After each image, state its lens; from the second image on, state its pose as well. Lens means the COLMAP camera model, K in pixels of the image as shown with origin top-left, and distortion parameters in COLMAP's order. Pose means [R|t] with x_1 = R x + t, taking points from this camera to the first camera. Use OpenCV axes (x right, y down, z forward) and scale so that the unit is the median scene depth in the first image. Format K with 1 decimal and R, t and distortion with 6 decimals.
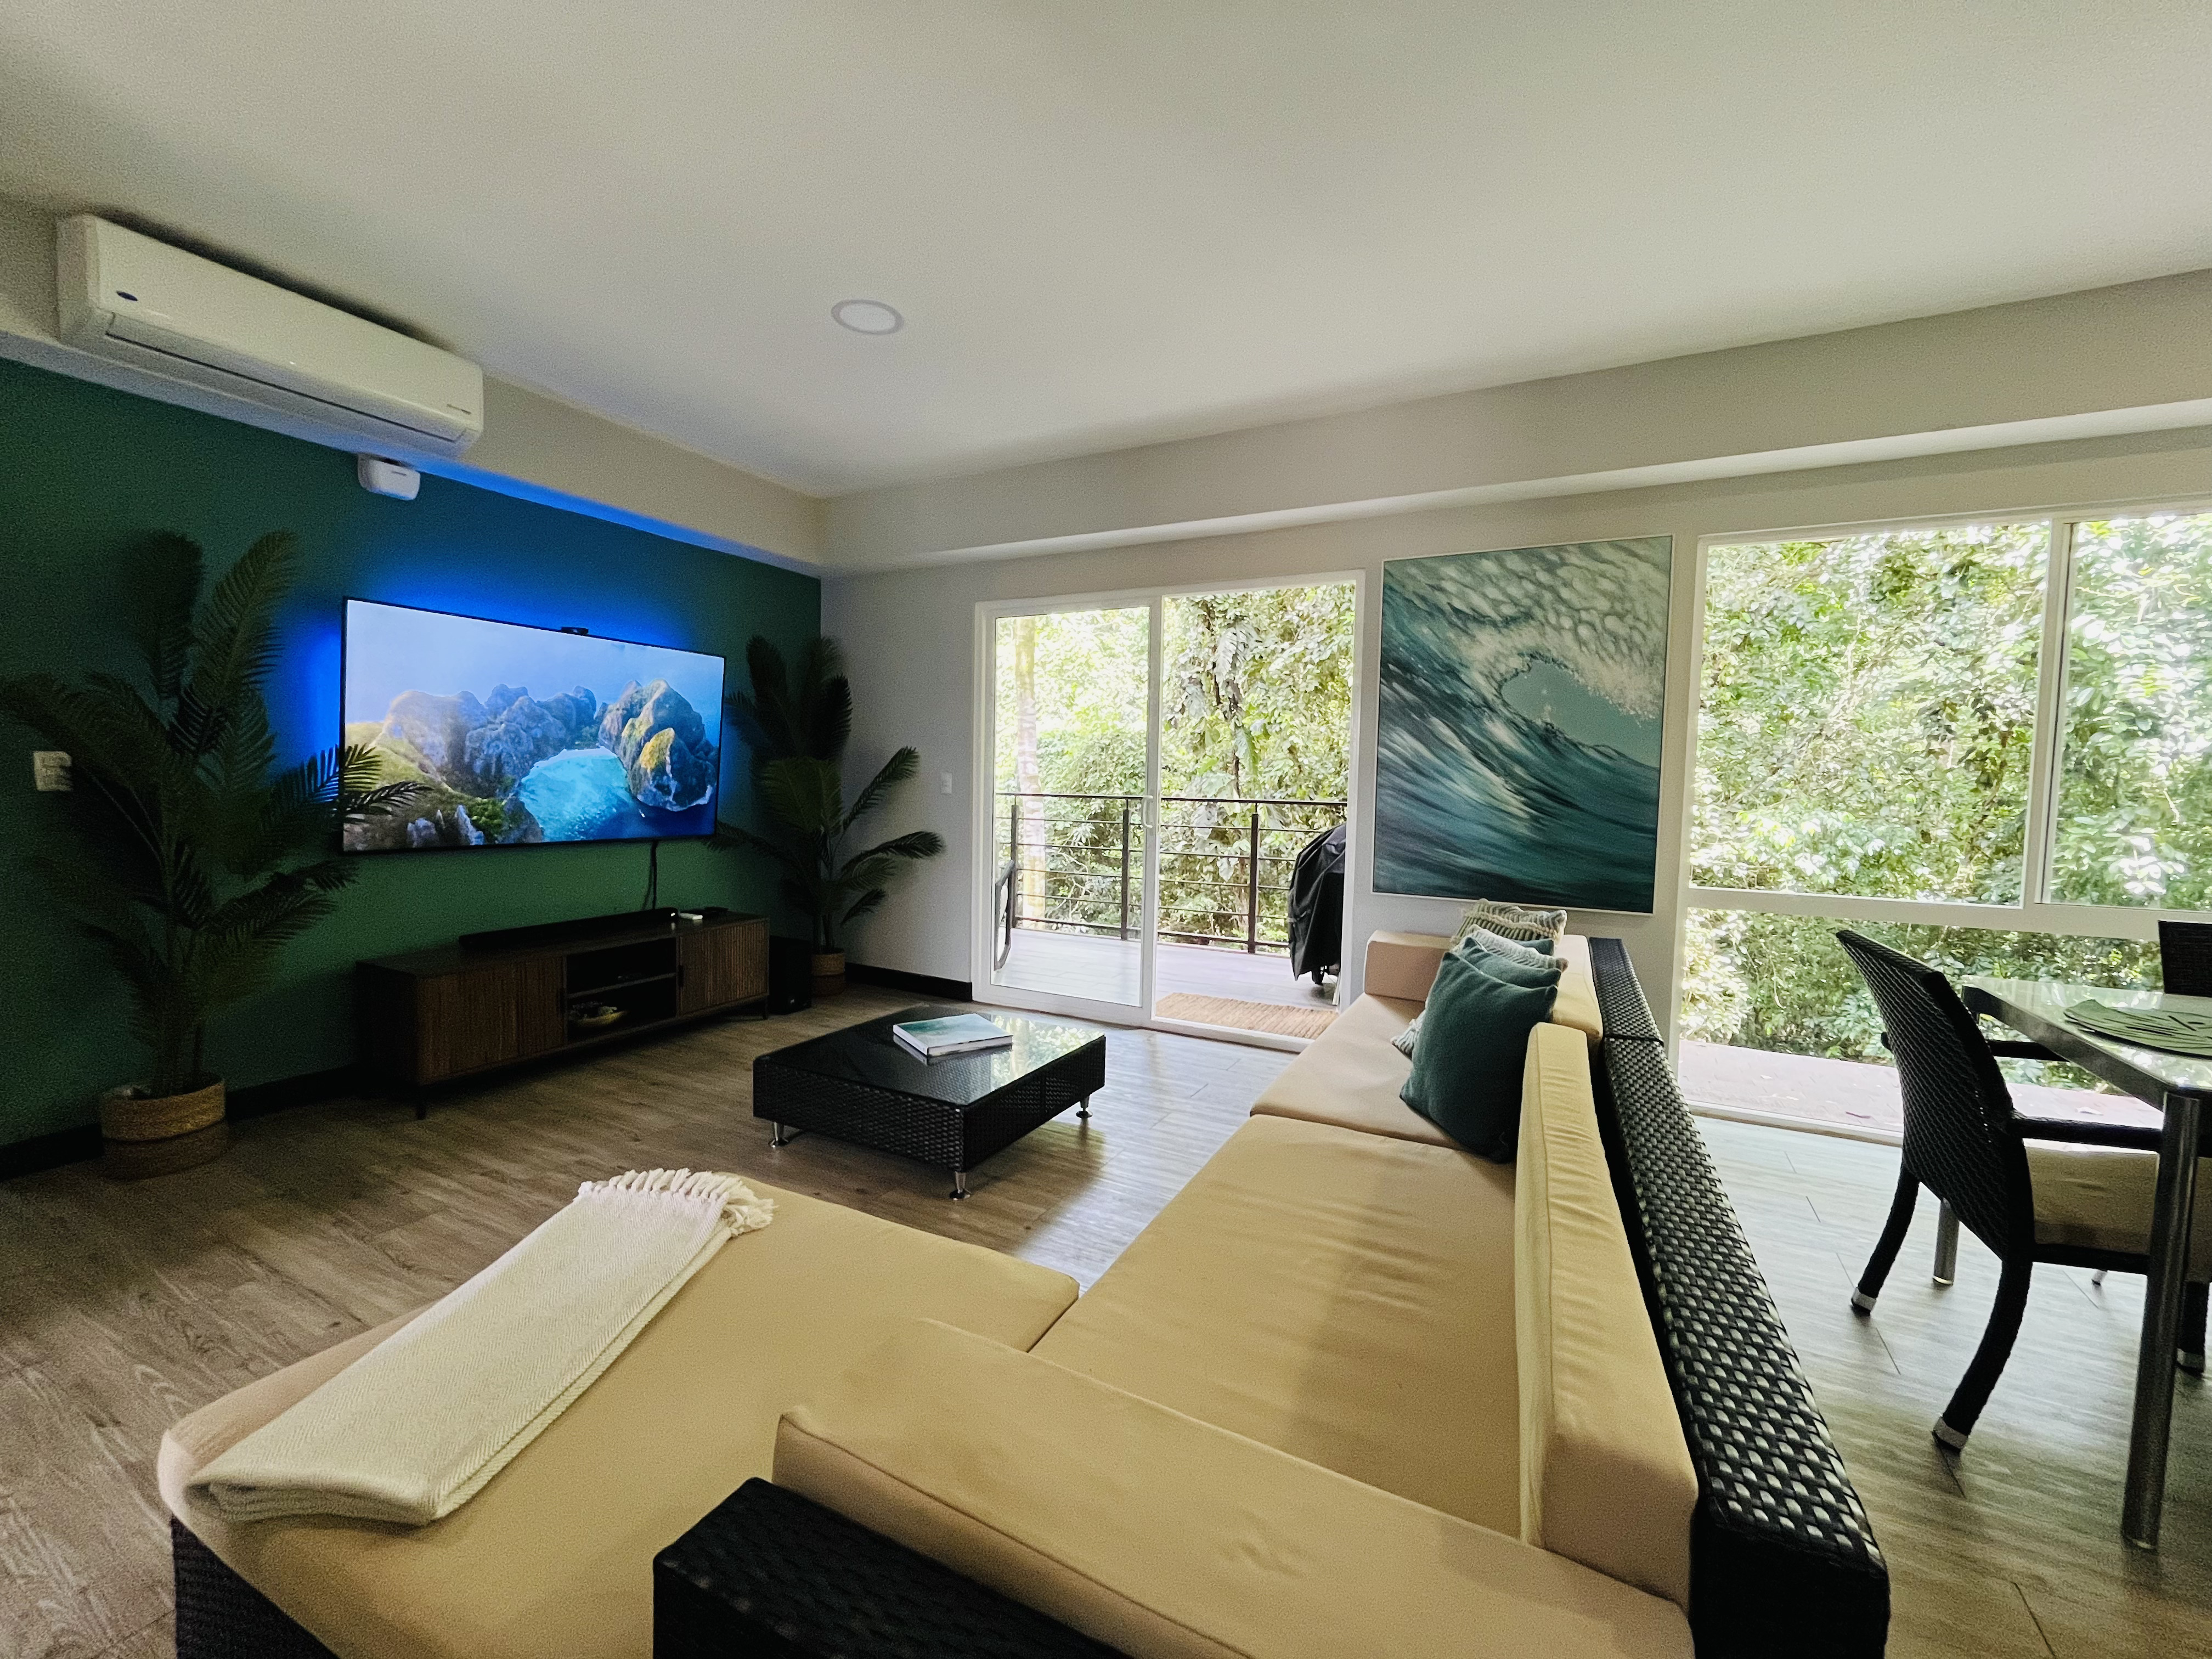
lens RADIAL K [[904.9, 0, 1102.7], [0, 904.9, 825.5], [0, 0, 1]] dist [-0.002327, -0.000327]
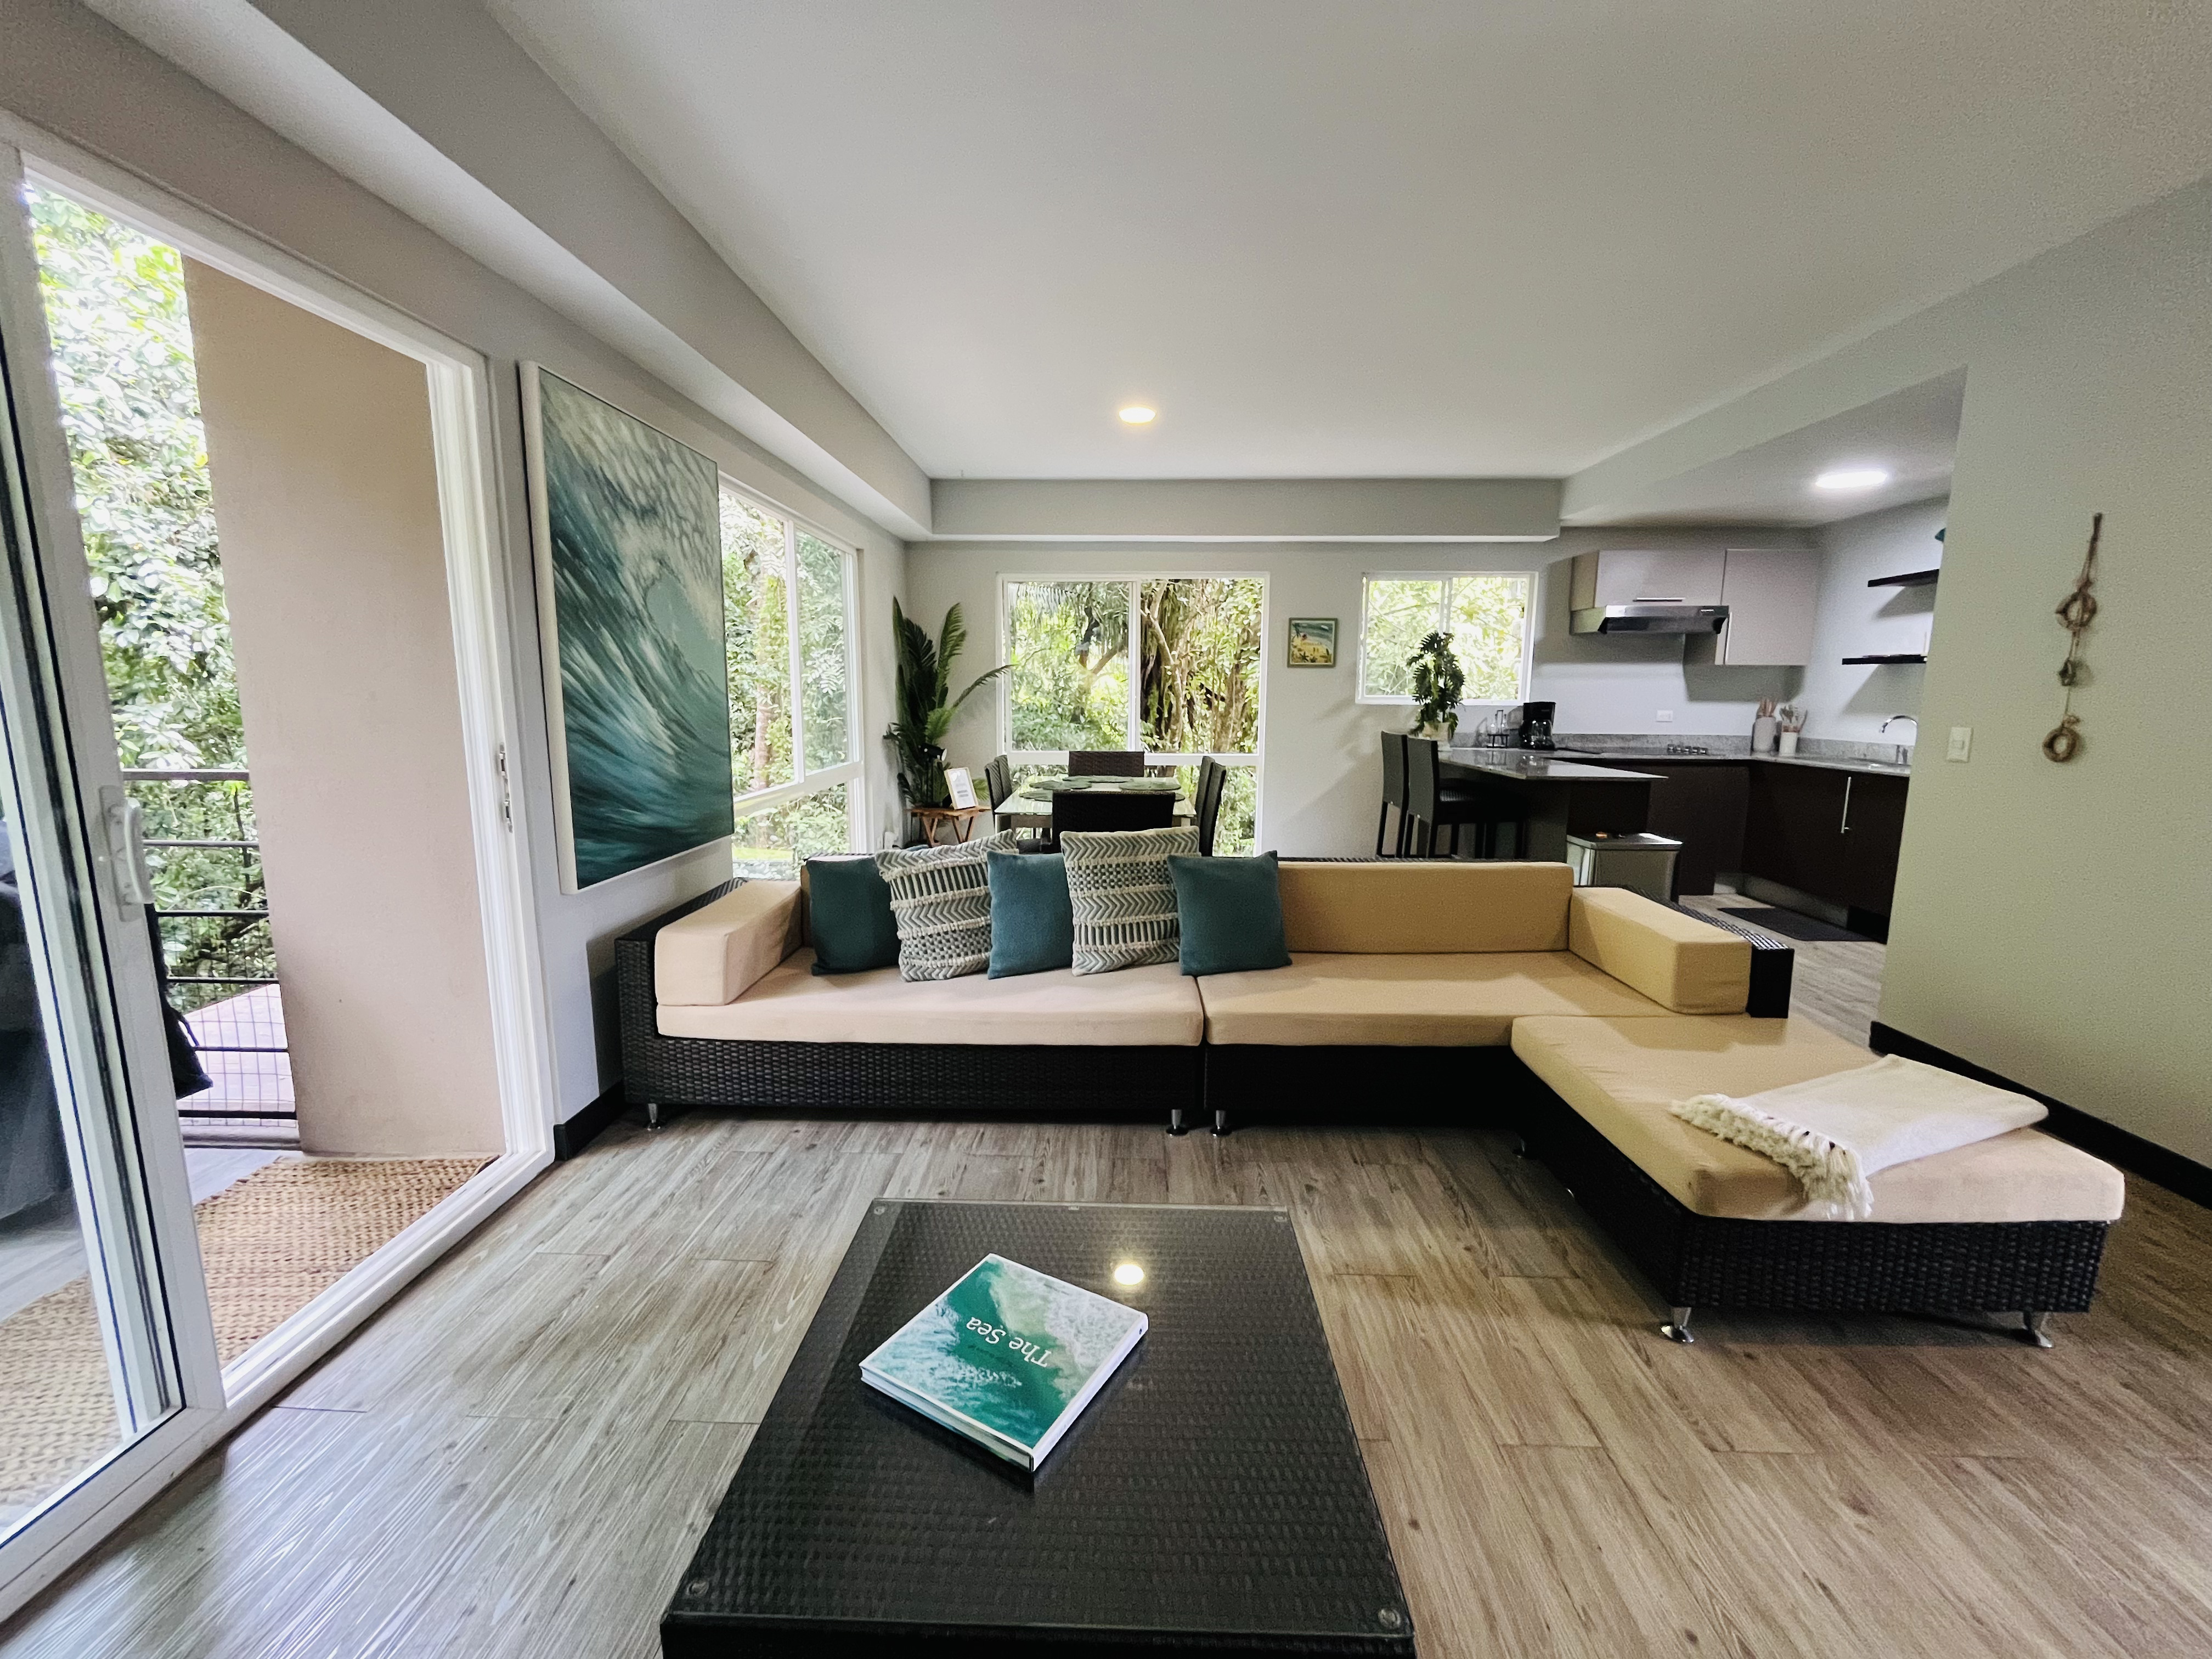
lens RADIAL K [[904.9, 0, 1105.3], [0, 904.9, 827.3], [0, 0, 1]] dist [-0.002327, -0.000327]
pose [[-0.444381, -0.159918, 0.881448, -0.472788], [0.032037, 0.980471, 0.194035, -0.091923], [-0.895265, 0.114465, -0.430580, 0.982420]]
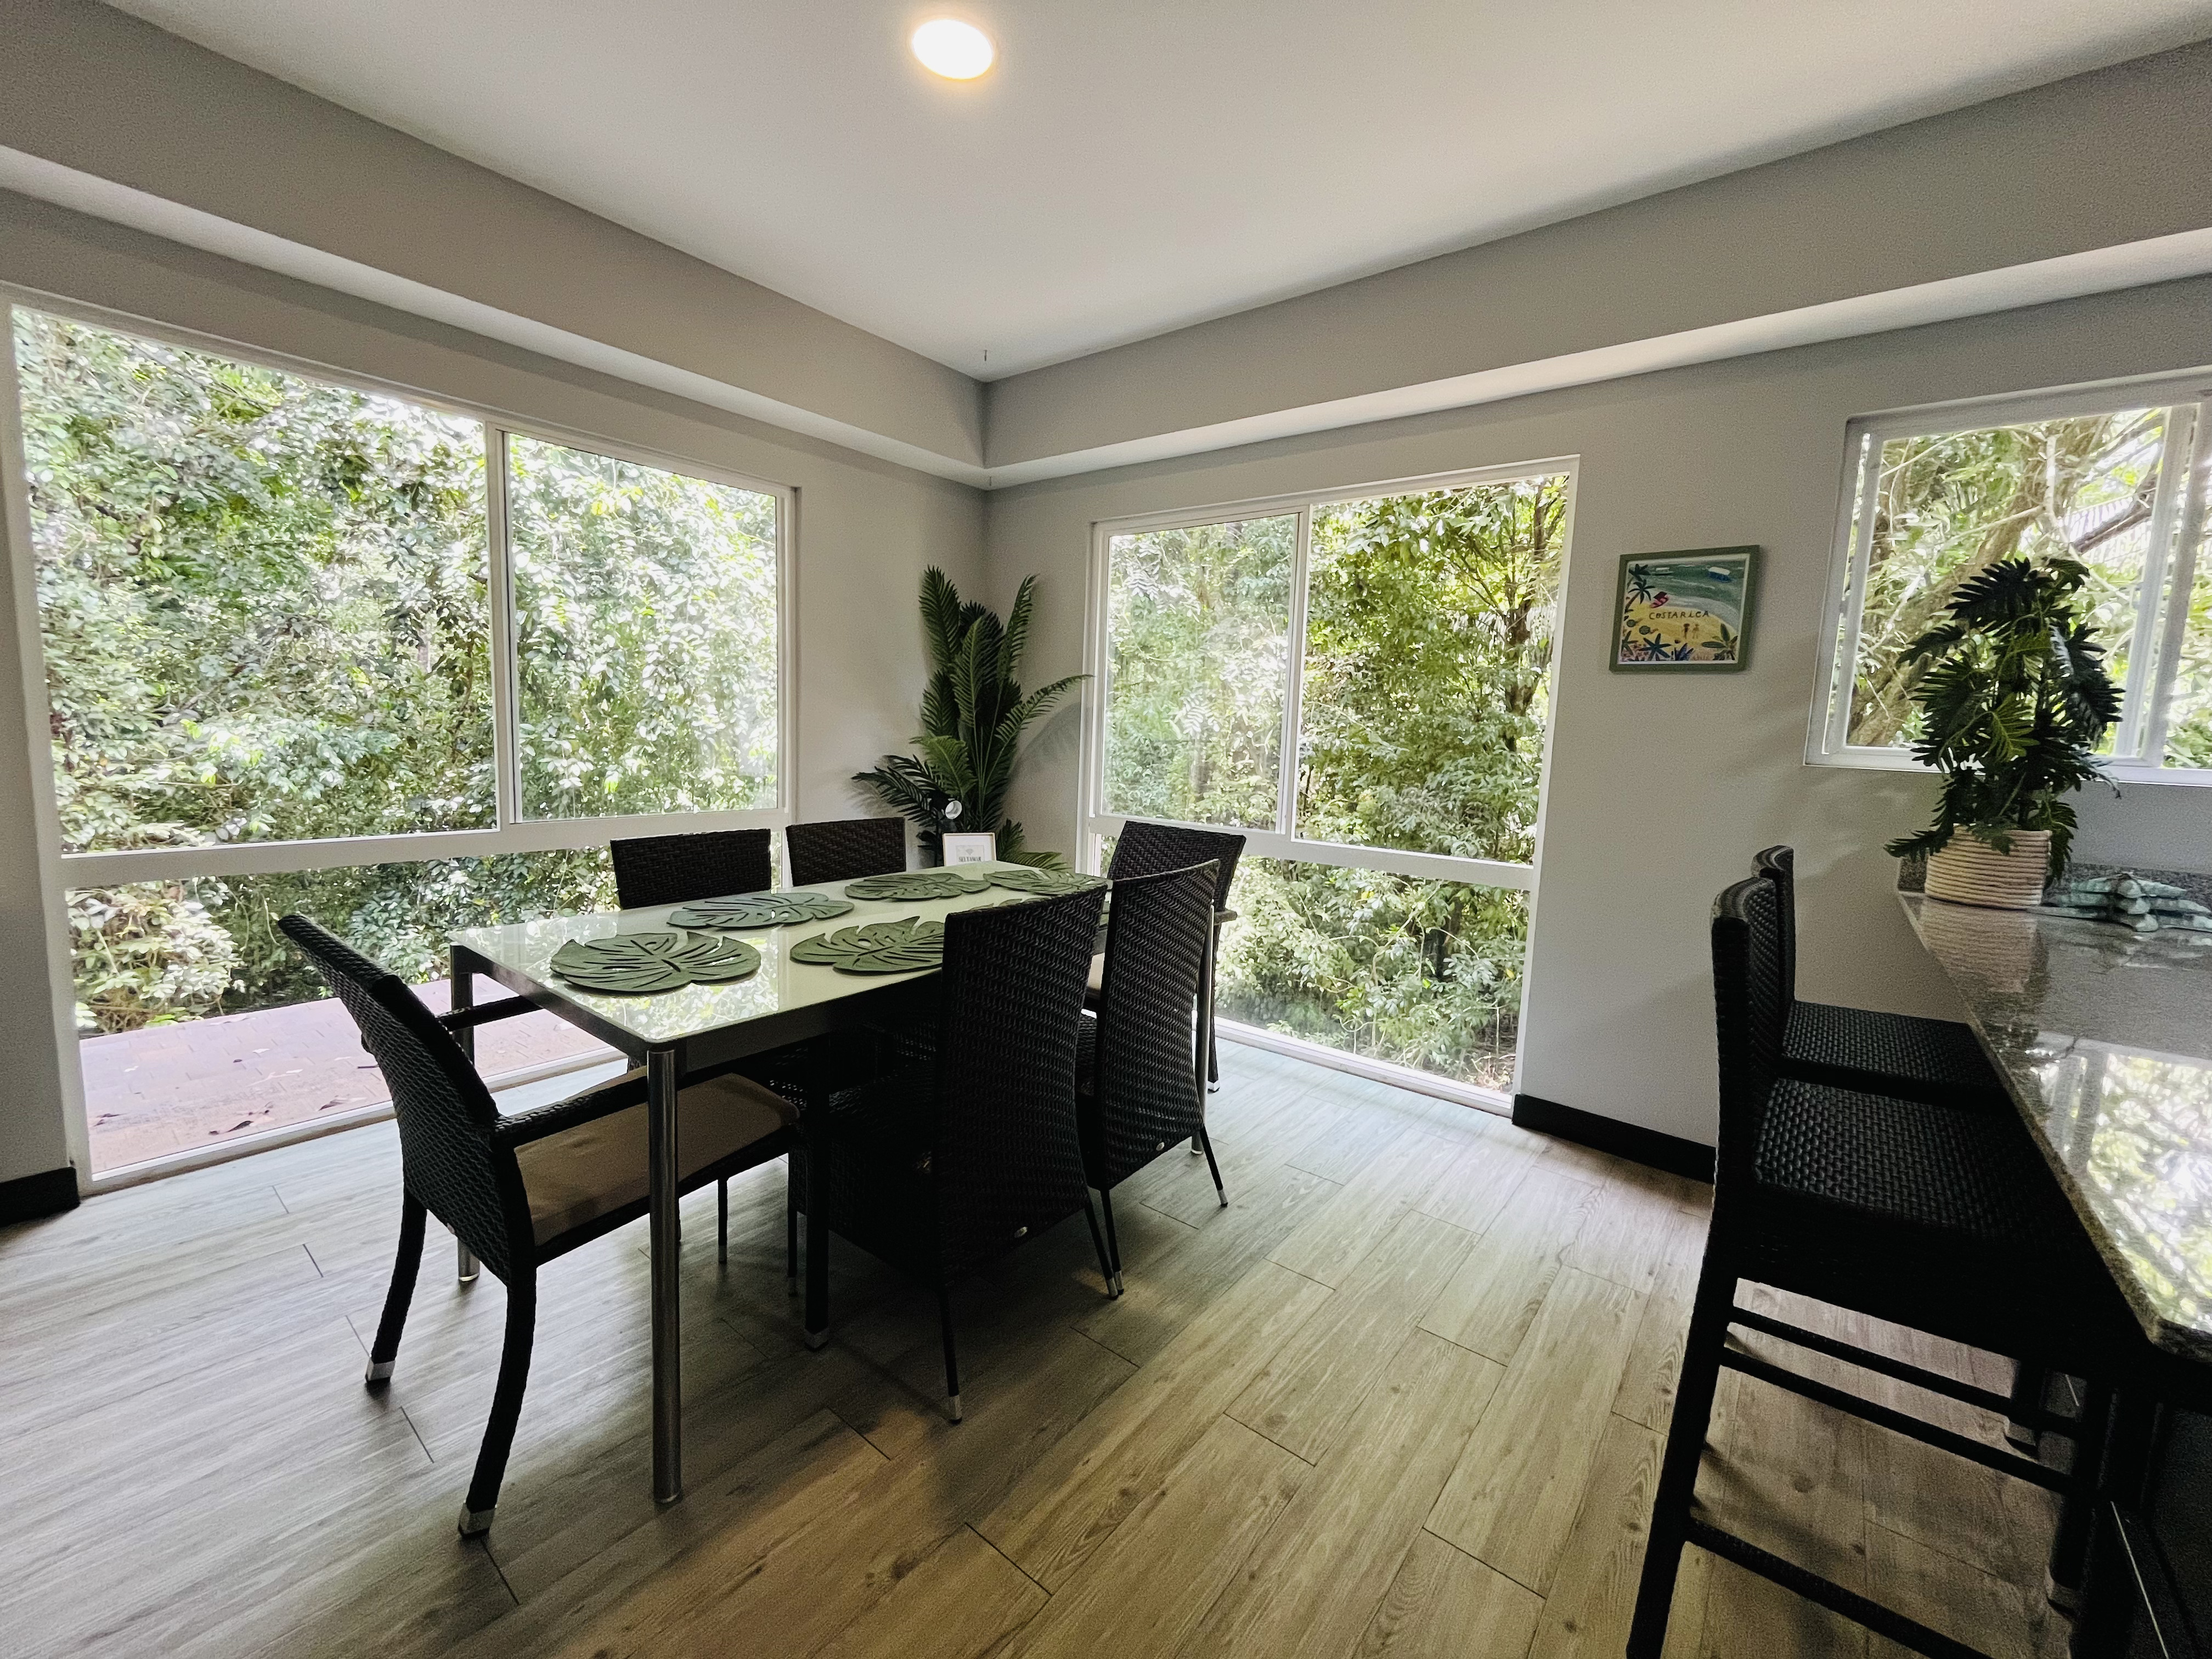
lens RADIAL K [[904.9, 0, 1107.1], [0, 904.9, 827.0], [0, 0, 1]] dist [-0.002327, -0.000327]
pose [[0.180453, -0.125830, 0.975502, 0.150232], [0.016726, 0.992032, 0.124868, -0.017528], [-0.983441, -0.006216, 0.181120, 0.143526]]
